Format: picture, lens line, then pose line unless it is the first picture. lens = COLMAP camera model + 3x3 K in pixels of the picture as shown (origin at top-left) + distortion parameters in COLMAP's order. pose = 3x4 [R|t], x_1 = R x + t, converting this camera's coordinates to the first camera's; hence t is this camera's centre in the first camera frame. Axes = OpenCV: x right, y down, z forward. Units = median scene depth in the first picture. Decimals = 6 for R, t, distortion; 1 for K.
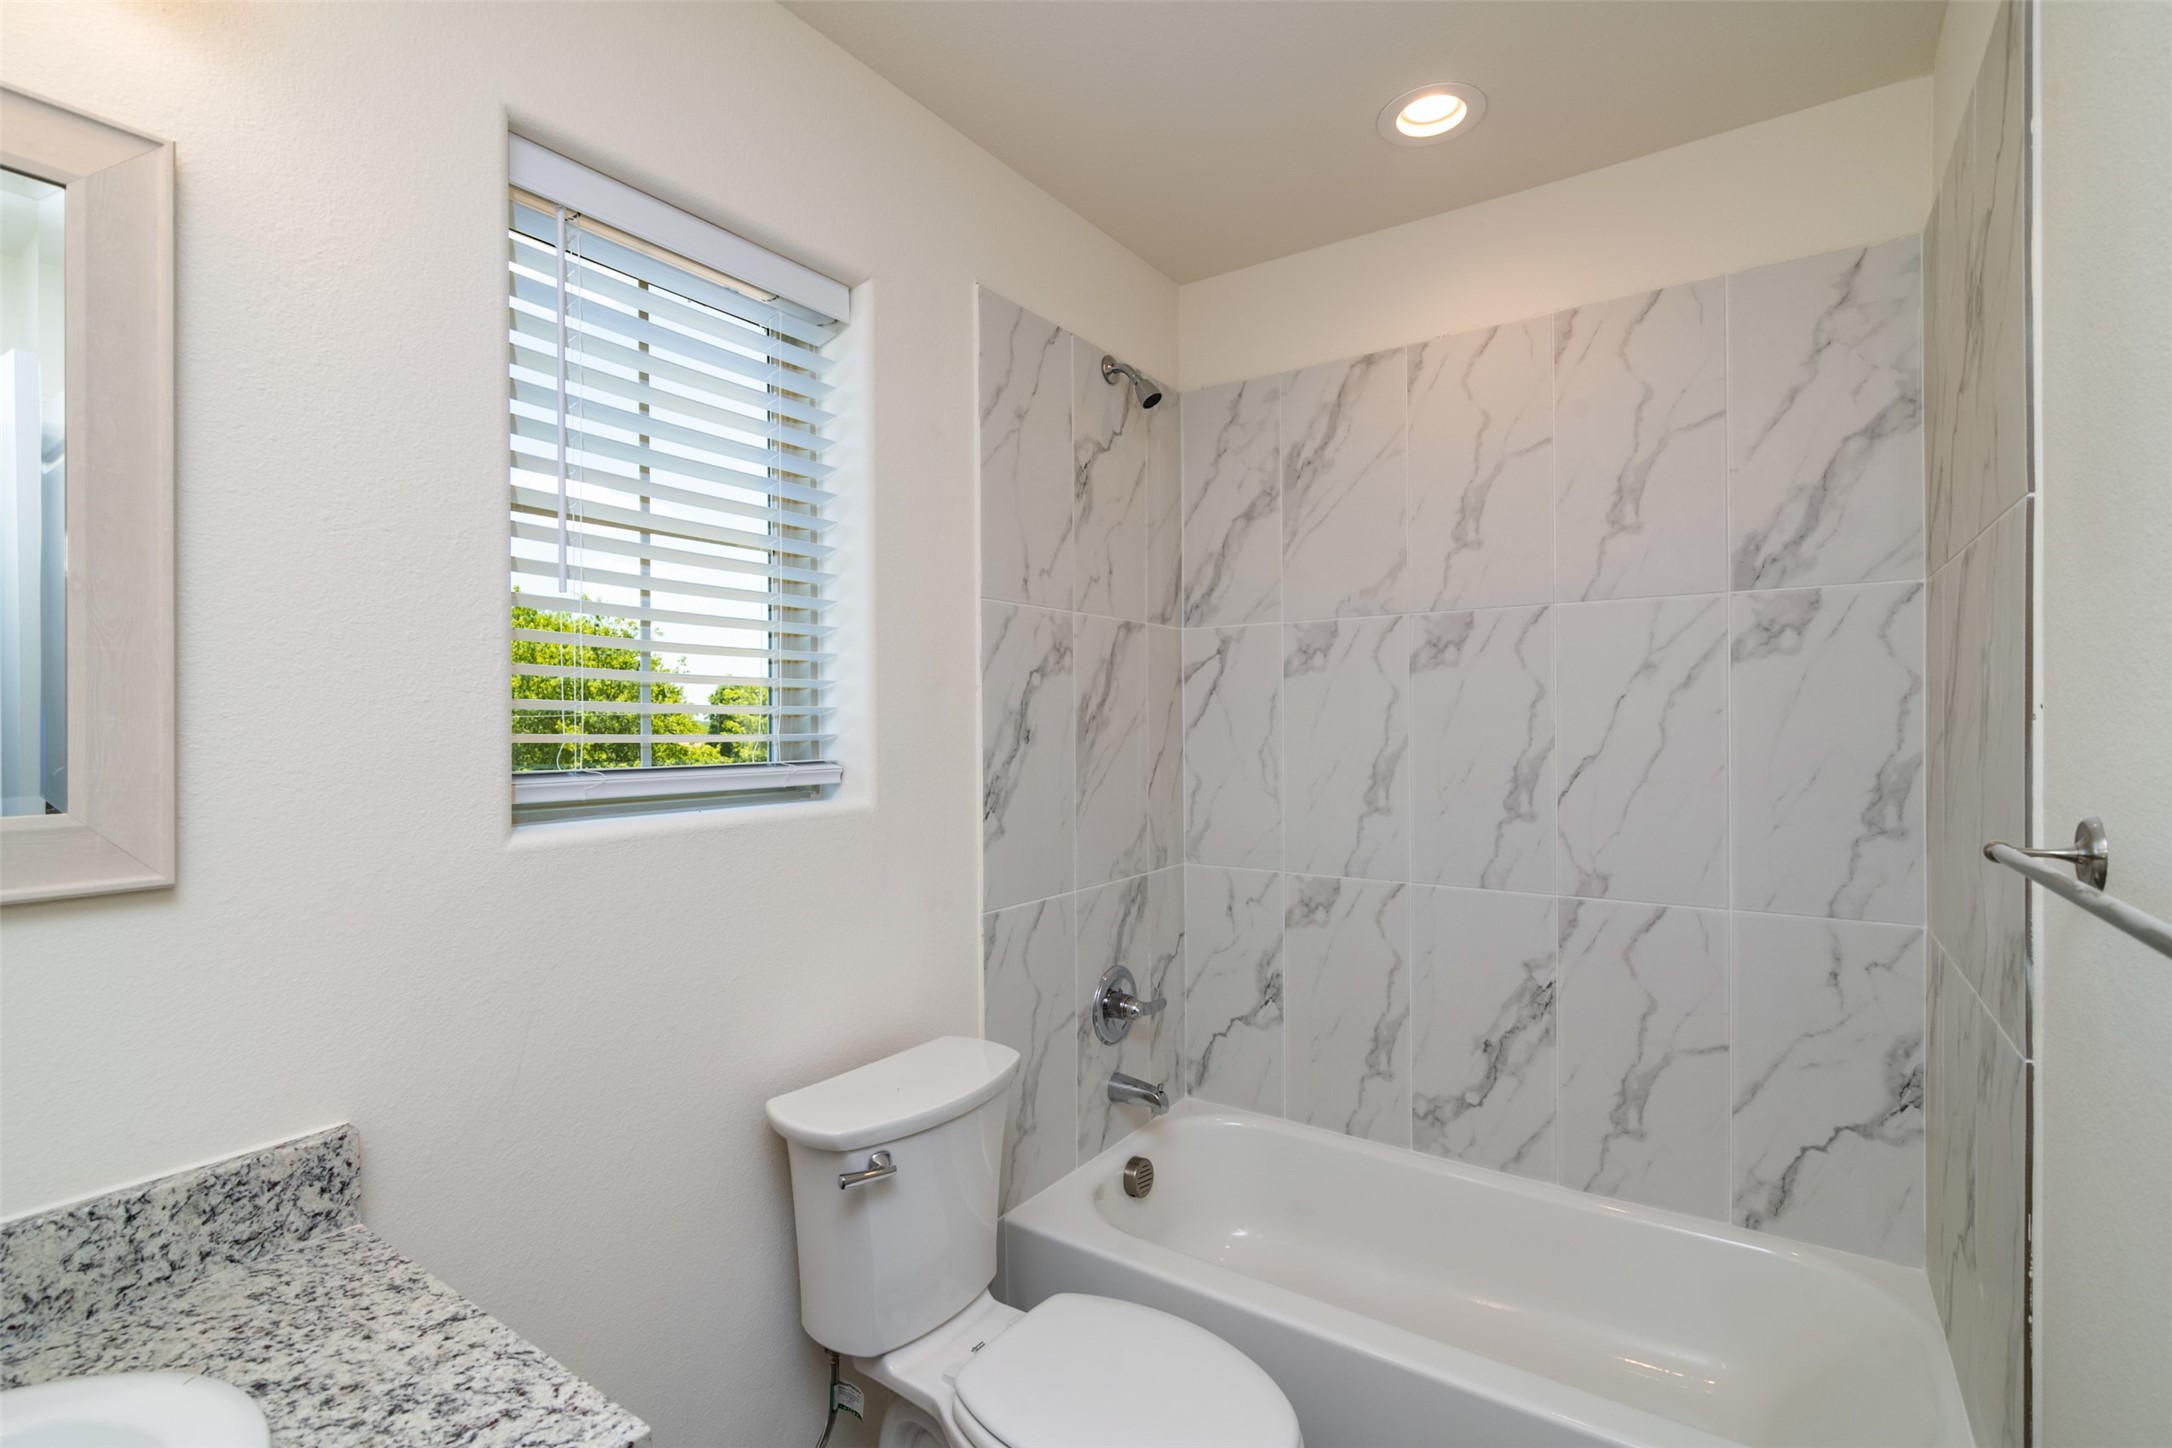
lens RADIAL K [[994.2, 0, 1081.8], [0, 994.2, 719.8], [0, 0, 1]] dist [-0.009795, 0.001748]
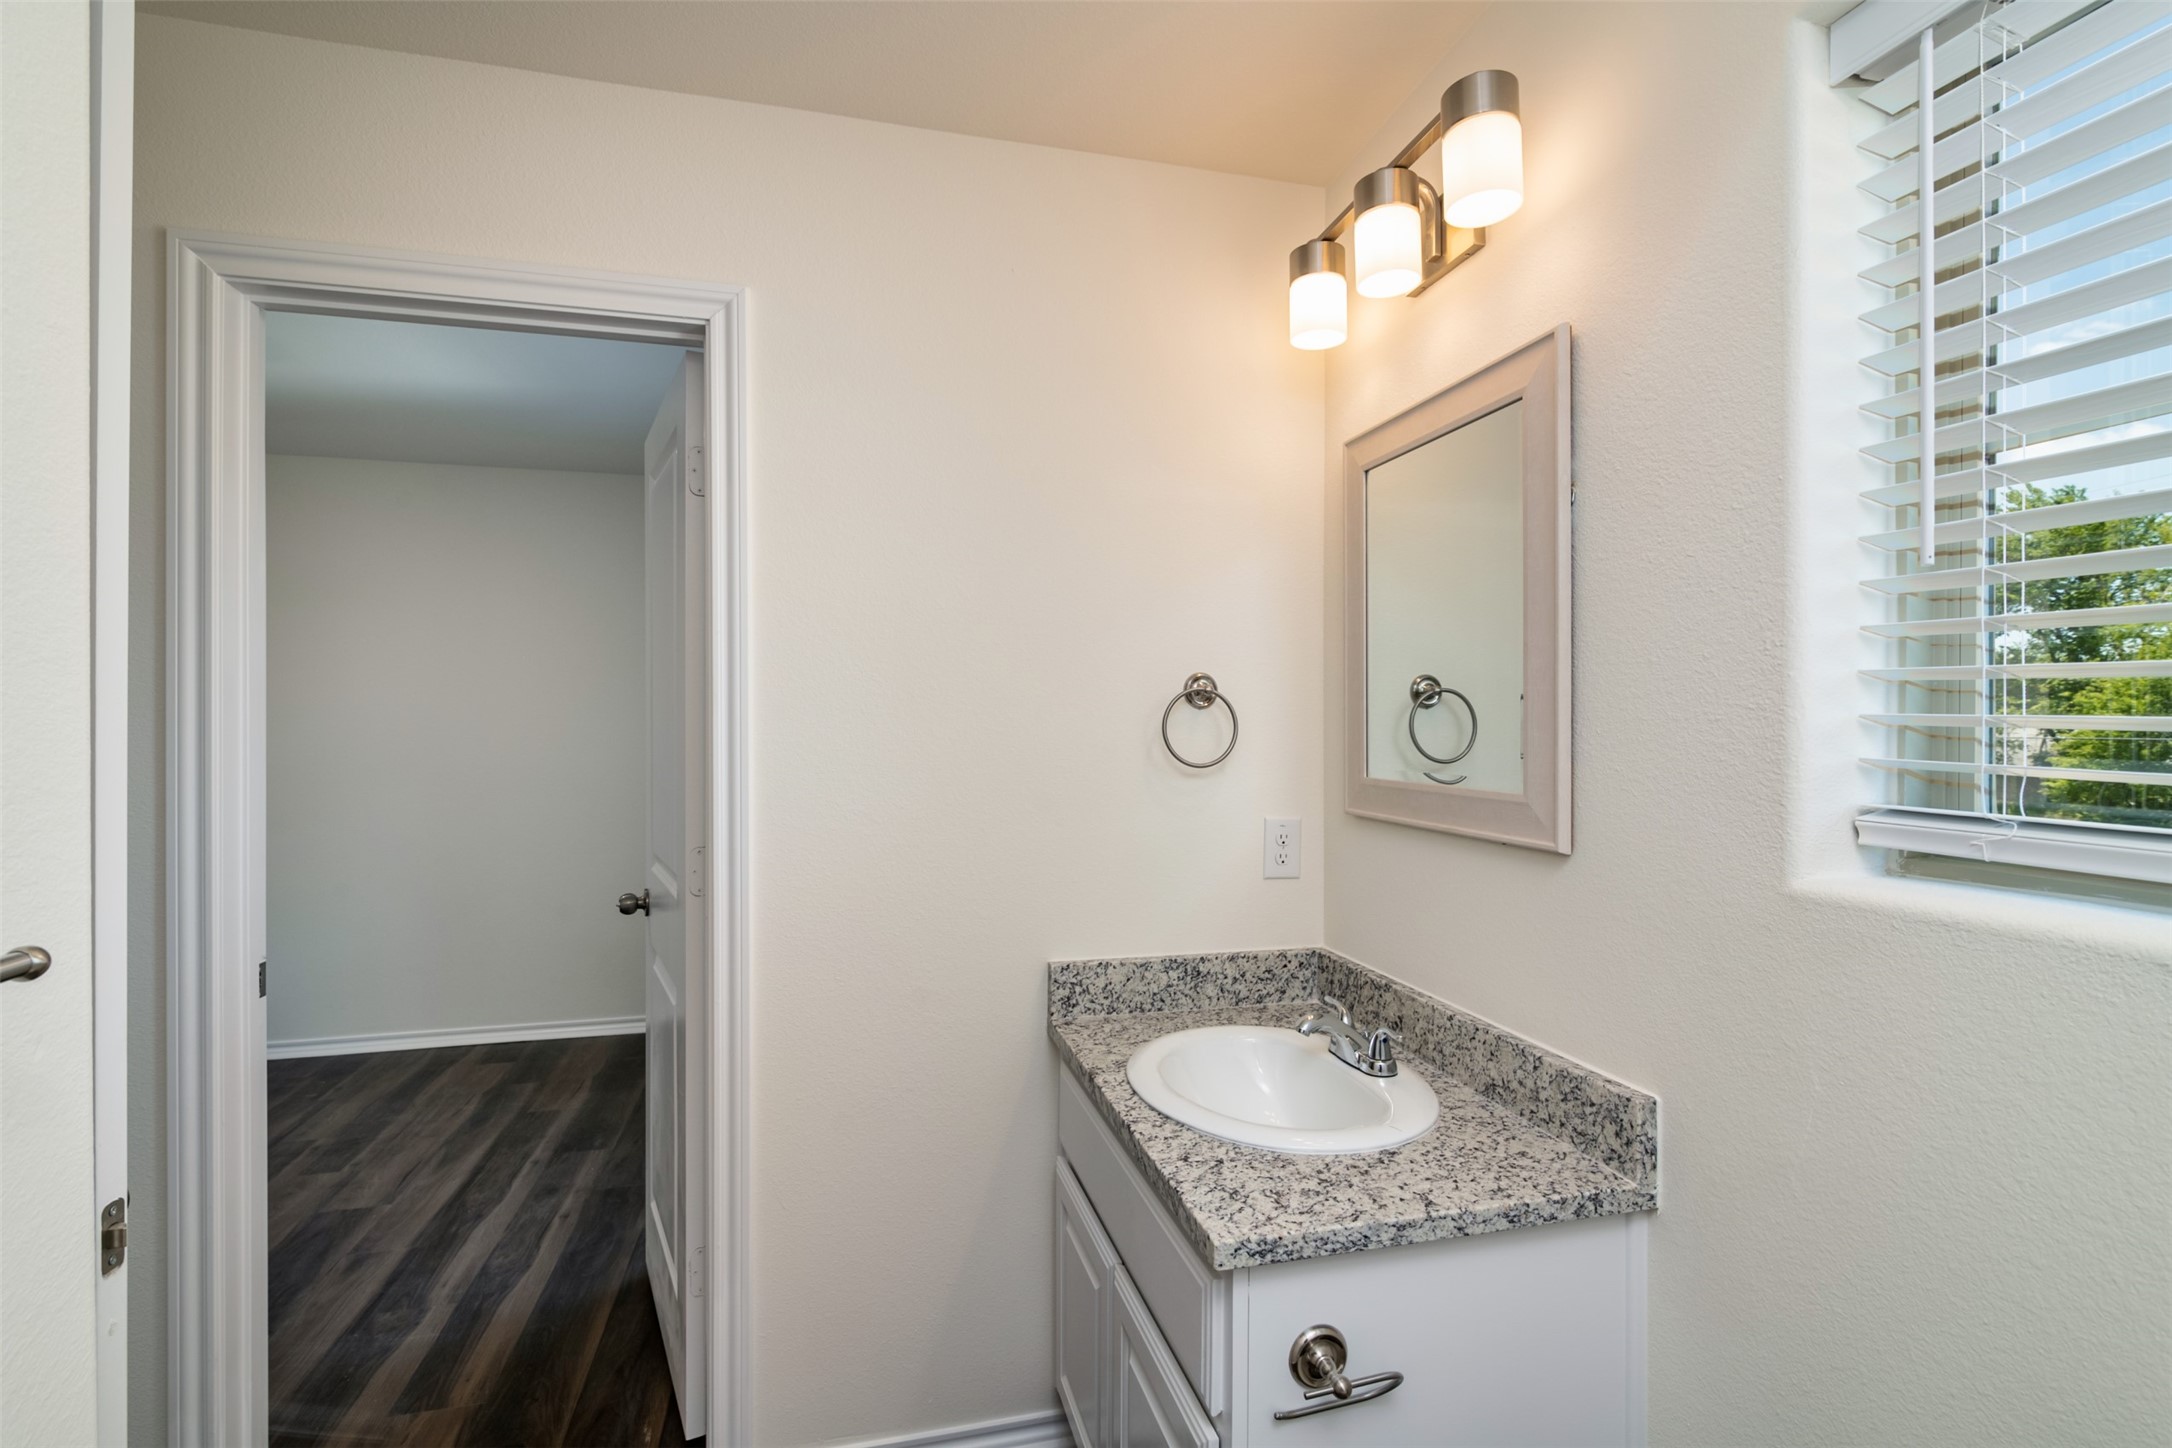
lens RADIAL K [[994.2, 0, 1081.8], [0, 994.2, 719.8], [0, 0, 1]] dist [-0.009795, 0.001748]
pose [[-0.659002, 0.005632, -0.752121, 0.560902], [0.006022, 0.999979, 0.002212, -0.028197], [0.752118, -0.003071, -0.659022, 1.334287]]
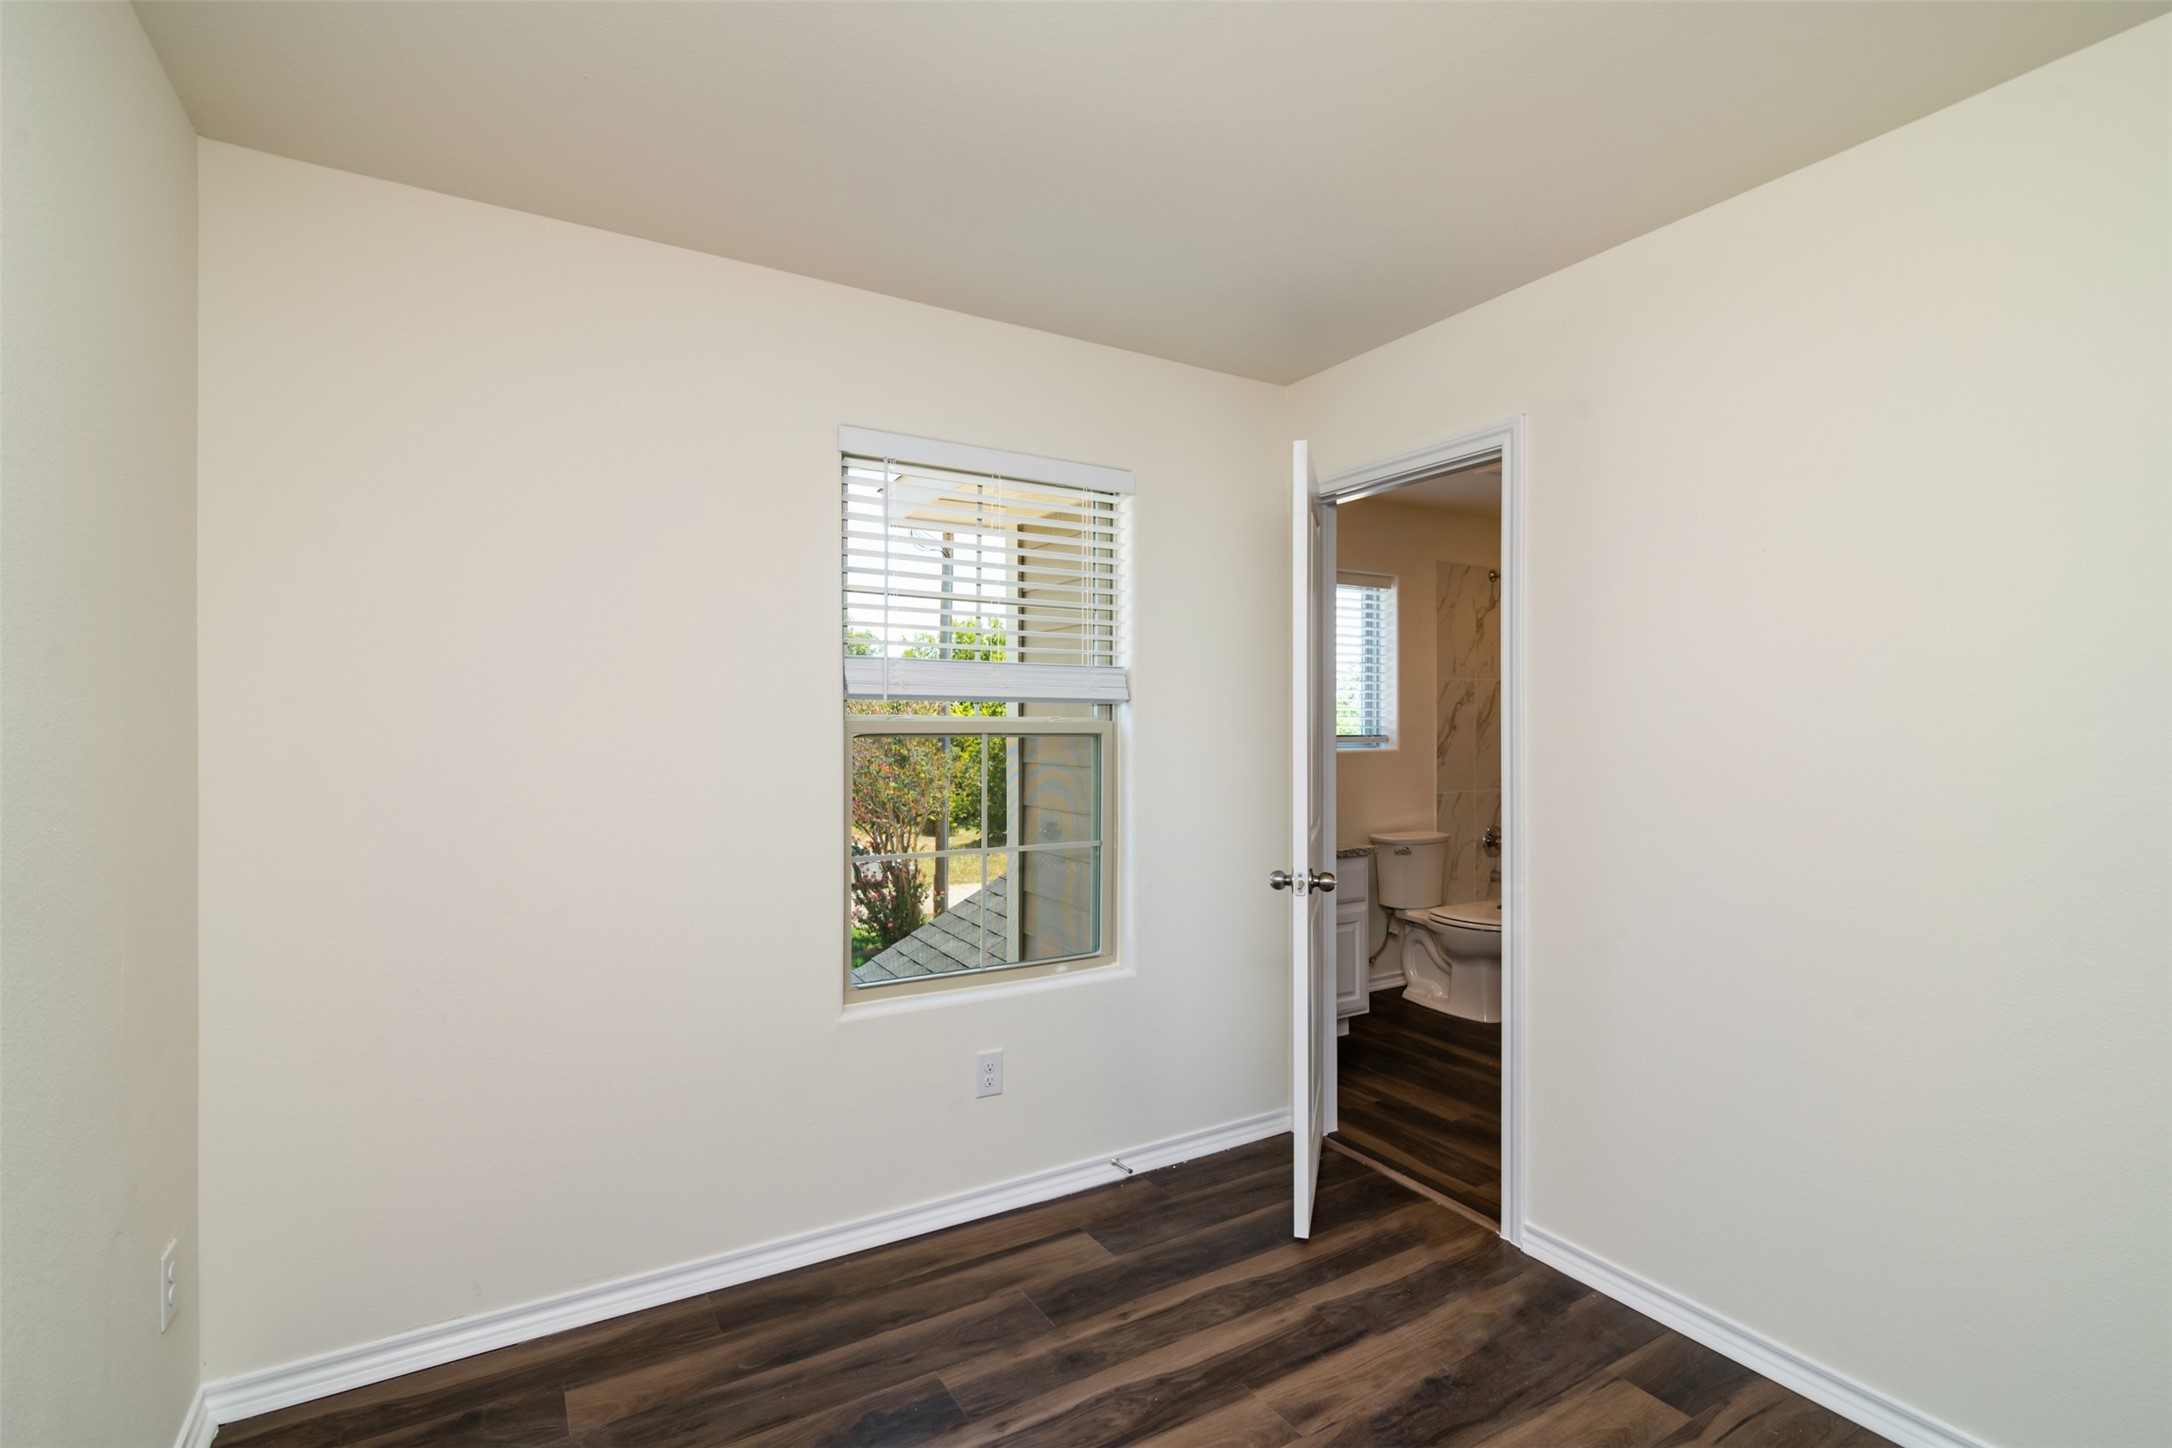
lens RADIAL K [[994.2, 0, 1081.8], [0, 994.2, 719.8], [0, 0, 1]] dist [-0.009795, 0.001748]
pose [[0.908147, 0.005435, -0.418616, 0.304075], [-0.003884, 0.999982, 0.004558, -0.027026], [0.418633, -0.002514, 0.908152, -3.665151]]
